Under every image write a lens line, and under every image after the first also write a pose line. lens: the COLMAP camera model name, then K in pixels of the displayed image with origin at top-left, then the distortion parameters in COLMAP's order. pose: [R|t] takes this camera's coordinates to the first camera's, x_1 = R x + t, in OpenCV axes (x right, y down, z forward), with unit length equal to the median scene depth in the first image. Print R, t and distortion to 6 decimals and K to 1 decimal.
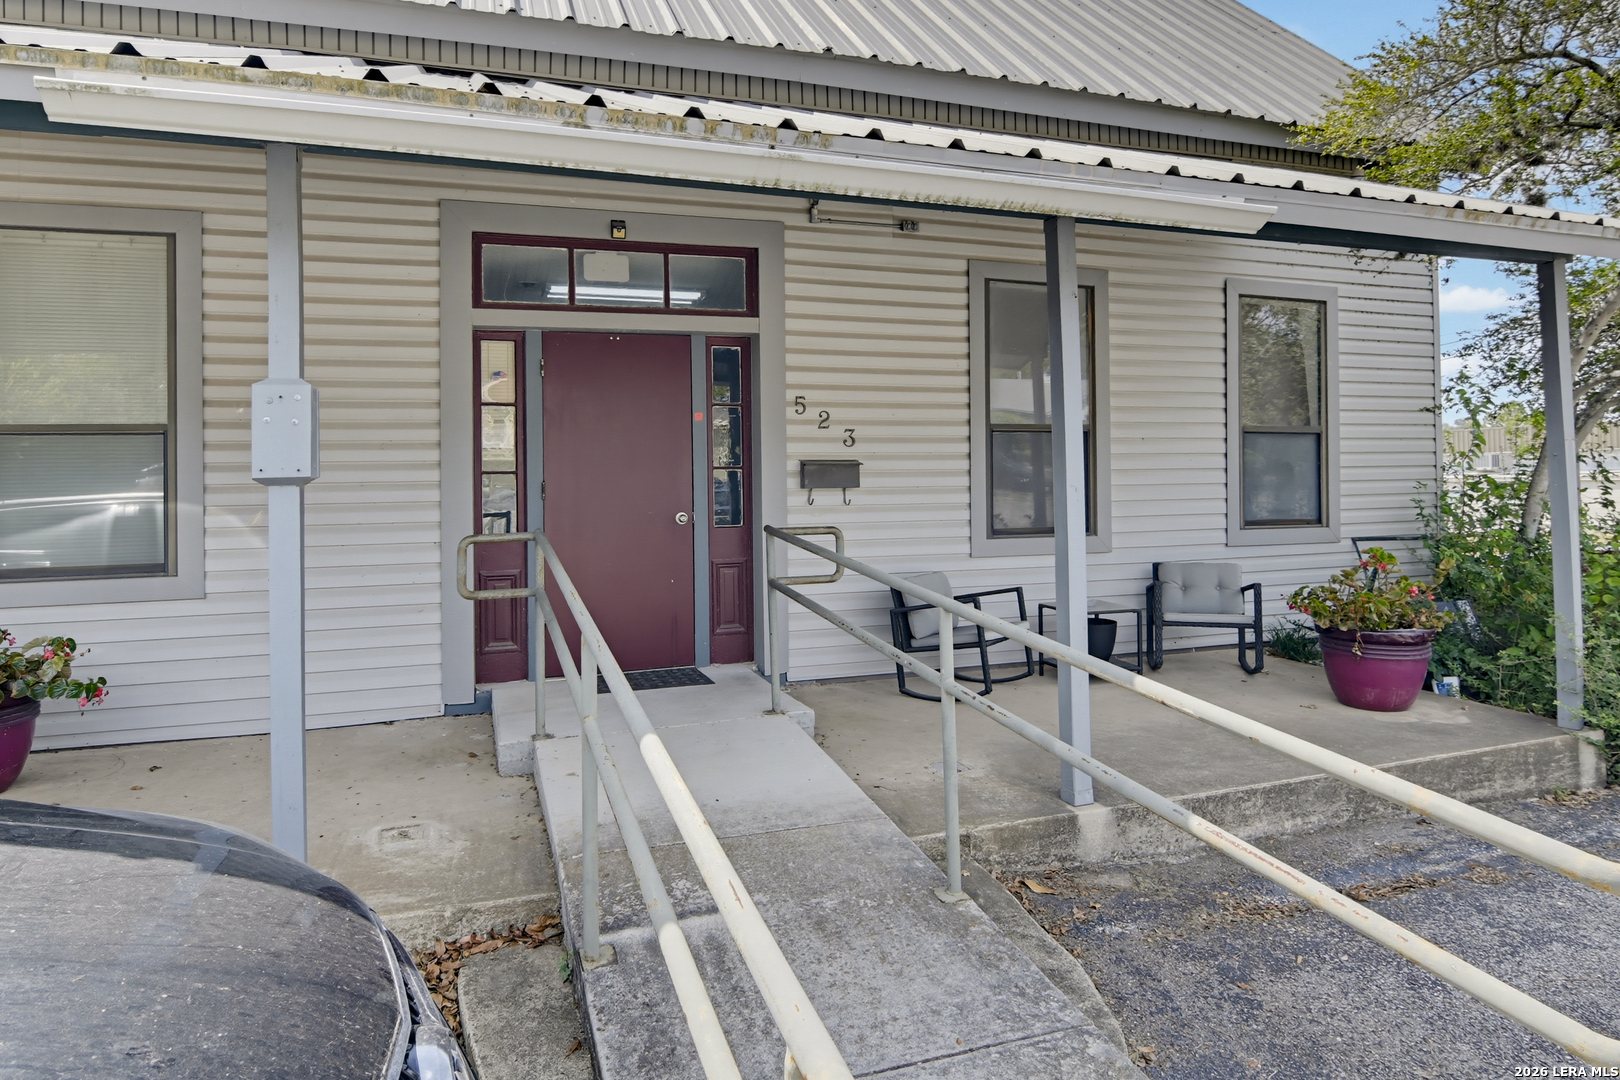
lens RADIAL K [[911.3, 0, 819.7], [0, 911.3, 484.1], [0, 0, 1]] dist [-0.007187, -0.002348]
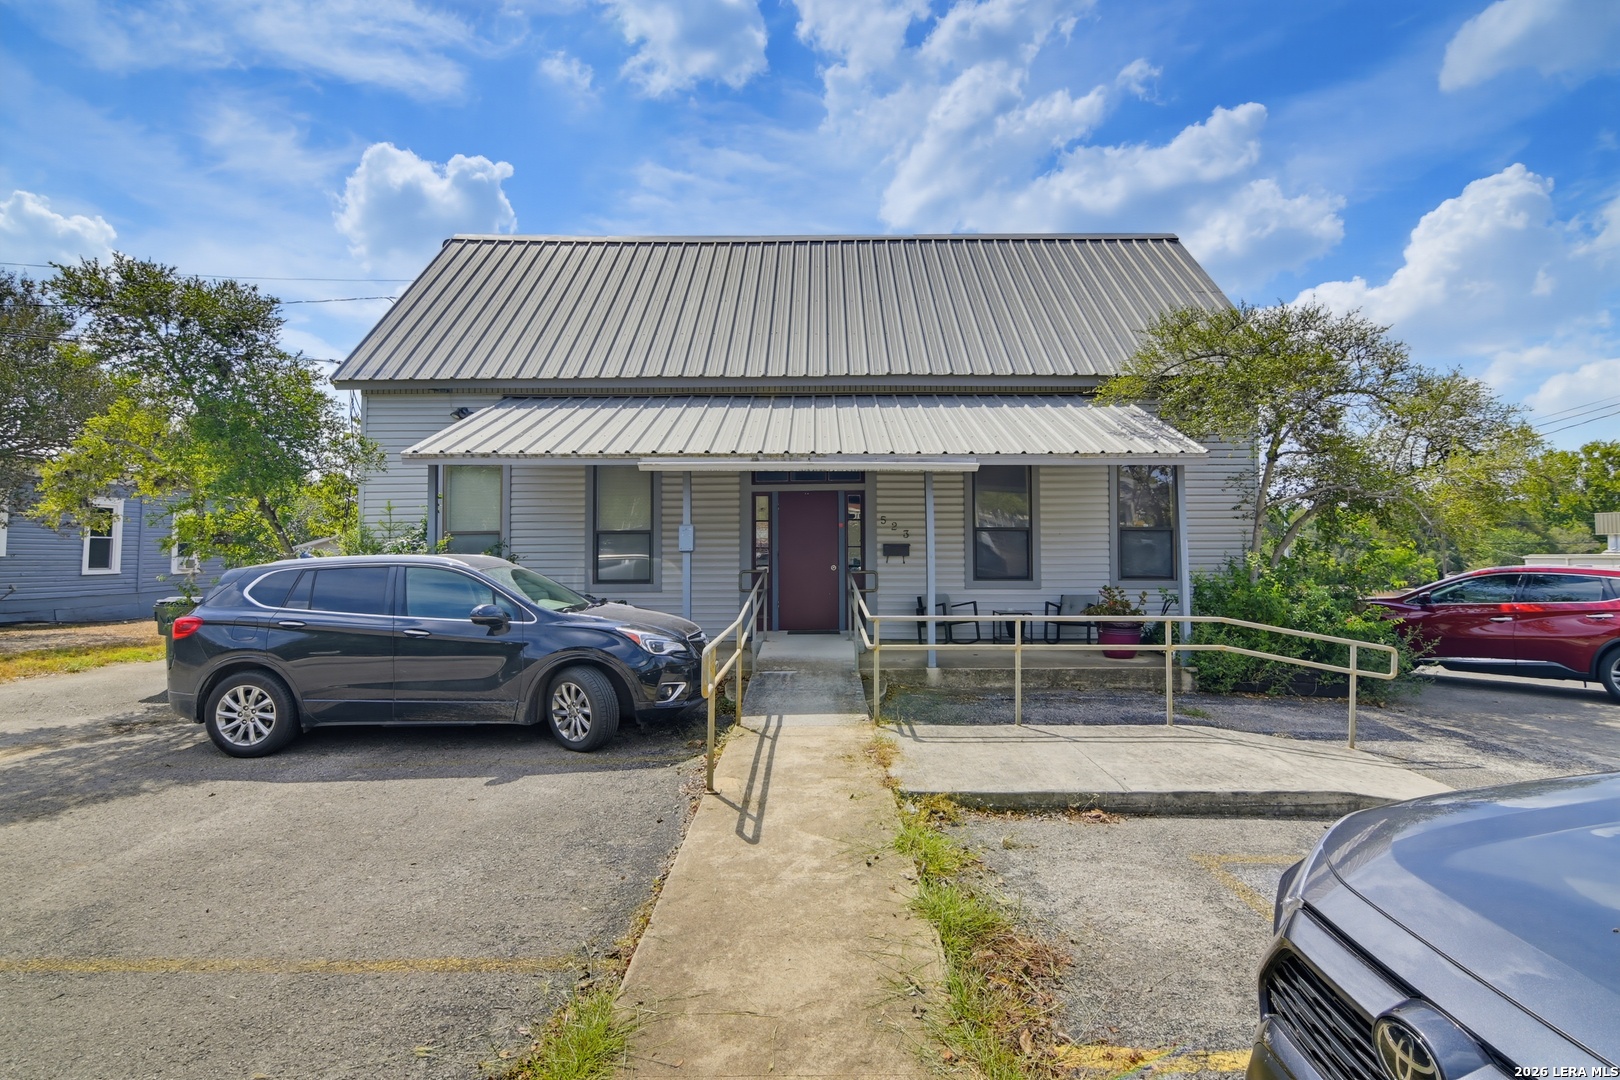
lens RADIAL K [[865.0, 0, 817.3], [0, 865.0, 540.8], [0, 0, 1]] dist [0.019098, 0.000735]
pose [[0.940498, 0.010649, -0.339633, 0.573133], [-0.011116, 0.999938, 0.000570, -0.033495], [0.339618, 0.003239, 0.940558, -1.138313]]
